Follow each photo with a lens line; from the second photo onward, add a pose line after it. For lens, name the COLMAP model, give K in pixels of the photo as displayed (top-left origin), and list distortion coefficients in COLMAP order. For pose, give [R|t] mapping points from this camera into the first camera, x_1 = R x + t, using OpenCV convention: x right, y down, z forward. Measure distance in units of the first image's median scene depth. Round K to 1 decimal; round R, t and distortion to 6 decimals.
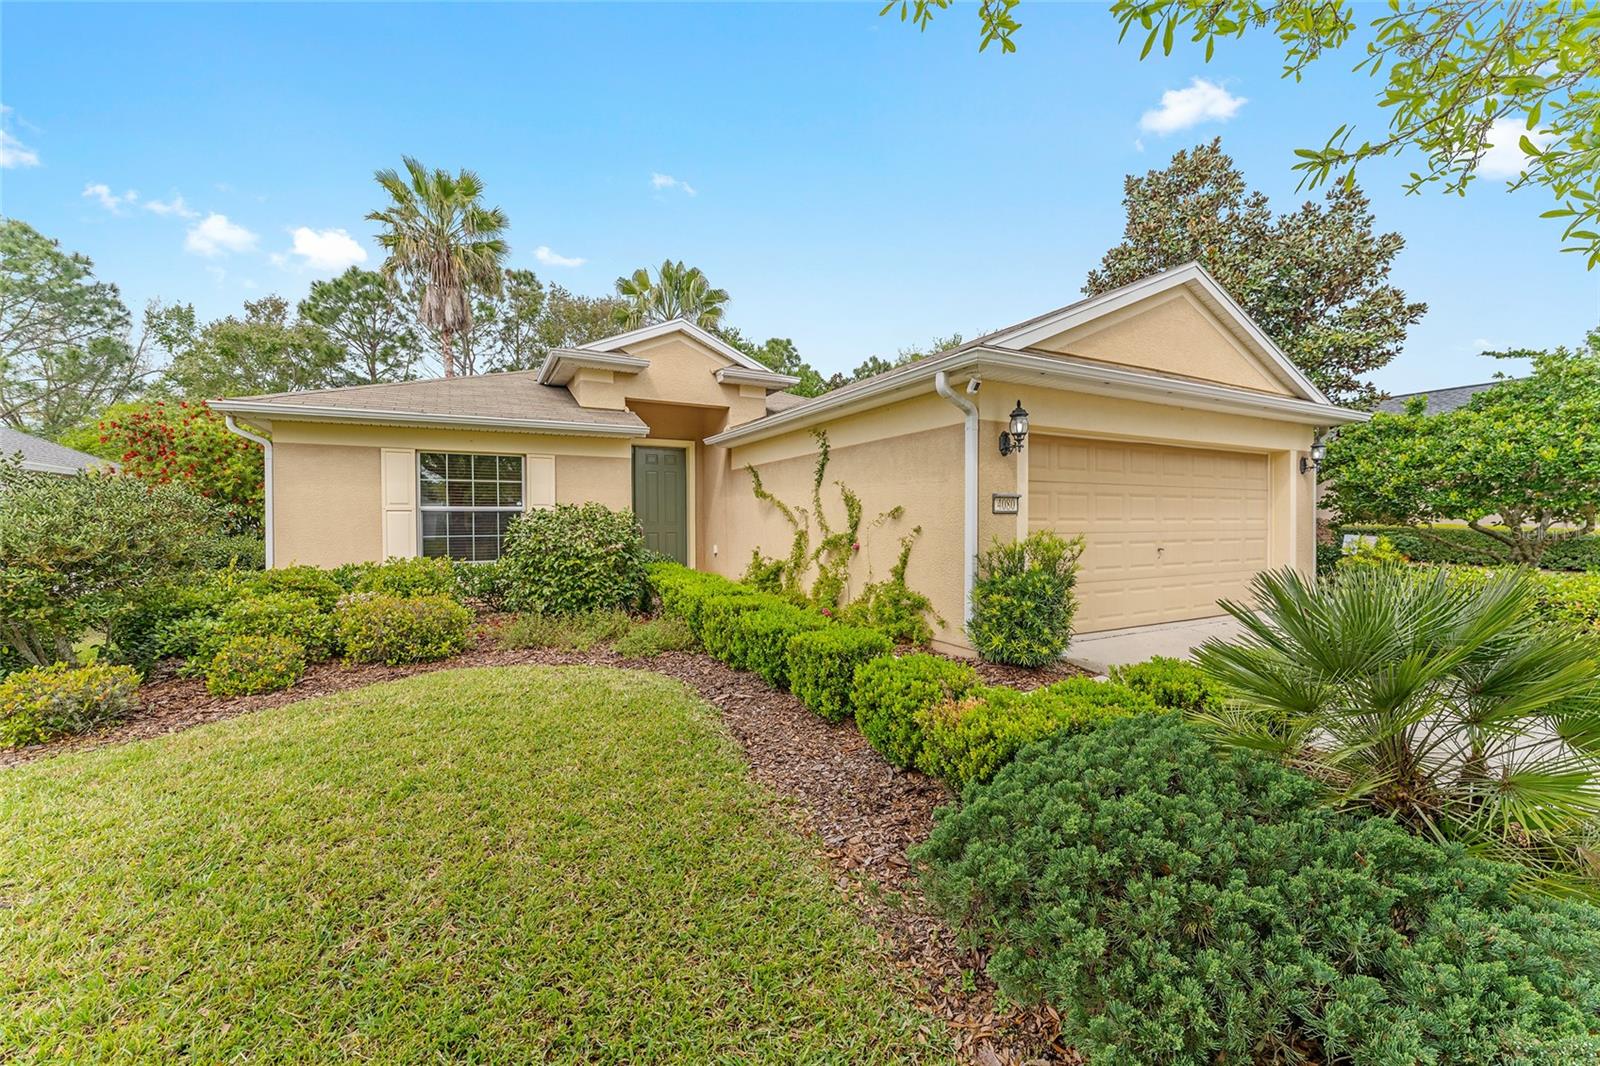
lens RADIAL K [[647.1, 0, 800.0], [0, 647.1, 533.0], [0, 0, 1]] dist [0.001605, -0.000235]
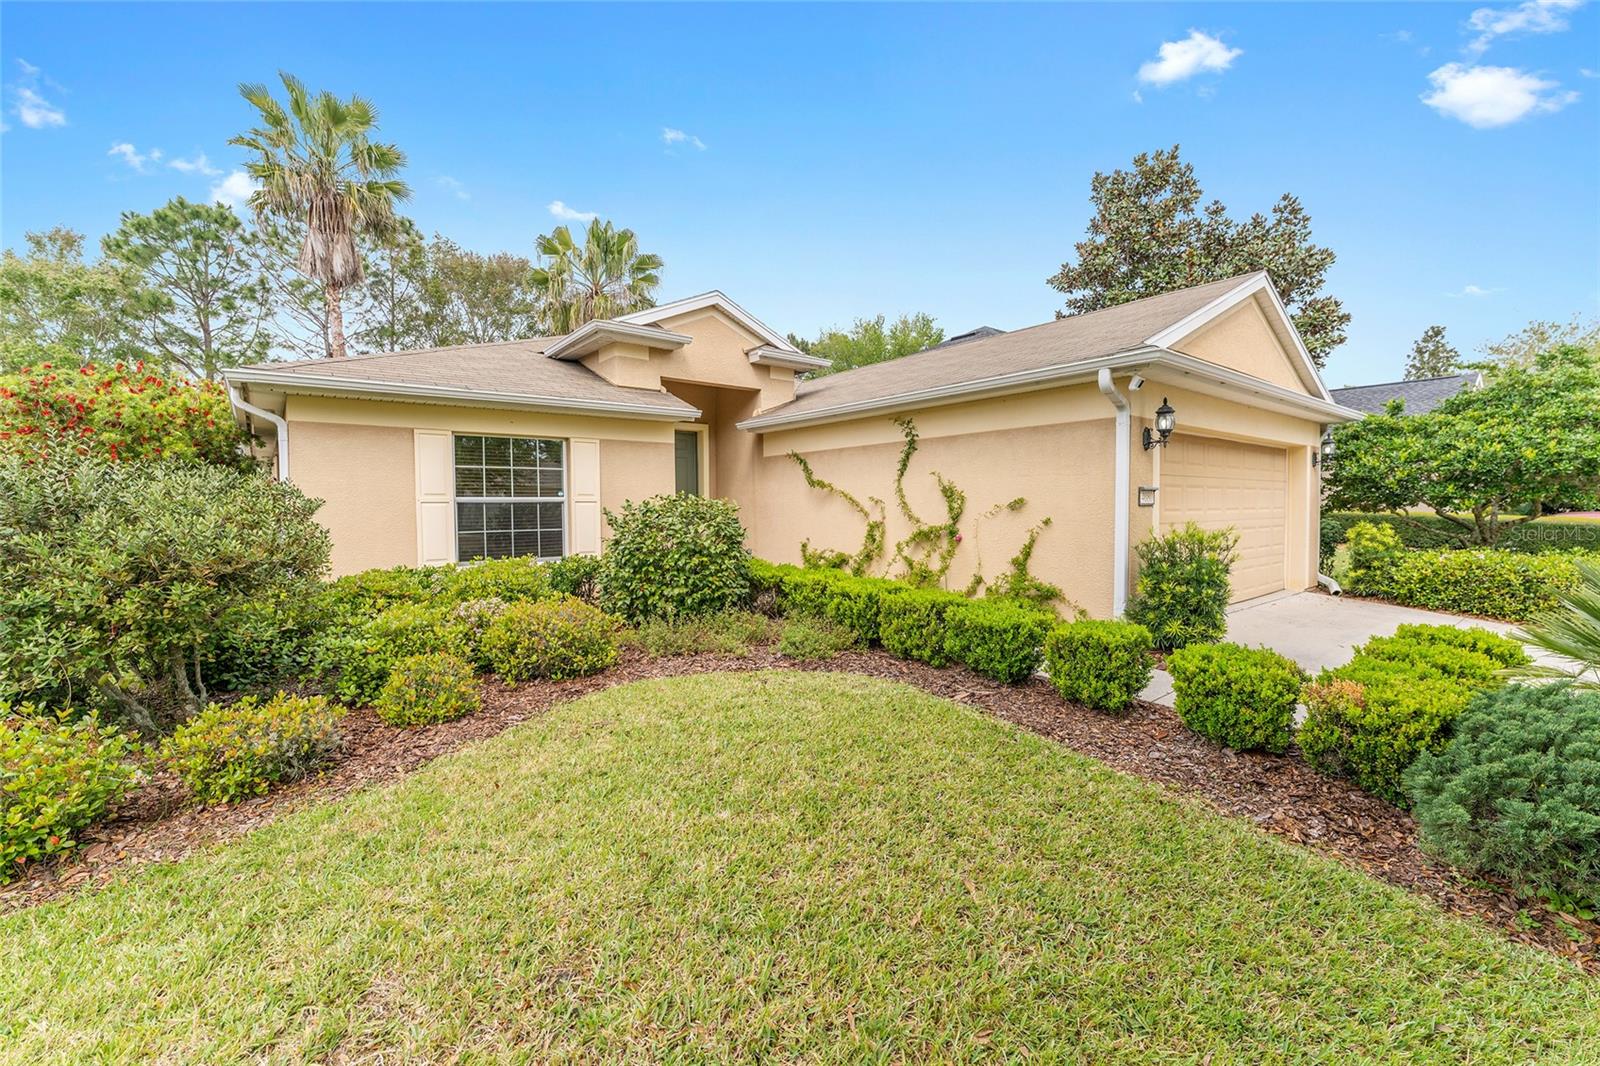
lens RADIAL K [[685.6, 0, 800.0], [0, 685.6, 533.0], [0, 0, 1]] dist [-0.002416, 0.000290]
pose [[0.981785, -0.011270, 0.189659, -0.284933], [0.007349, 0.999745, 0.021367, -0.009052], [-0.189851, -0.019584, 0.981618, 0.012447]]
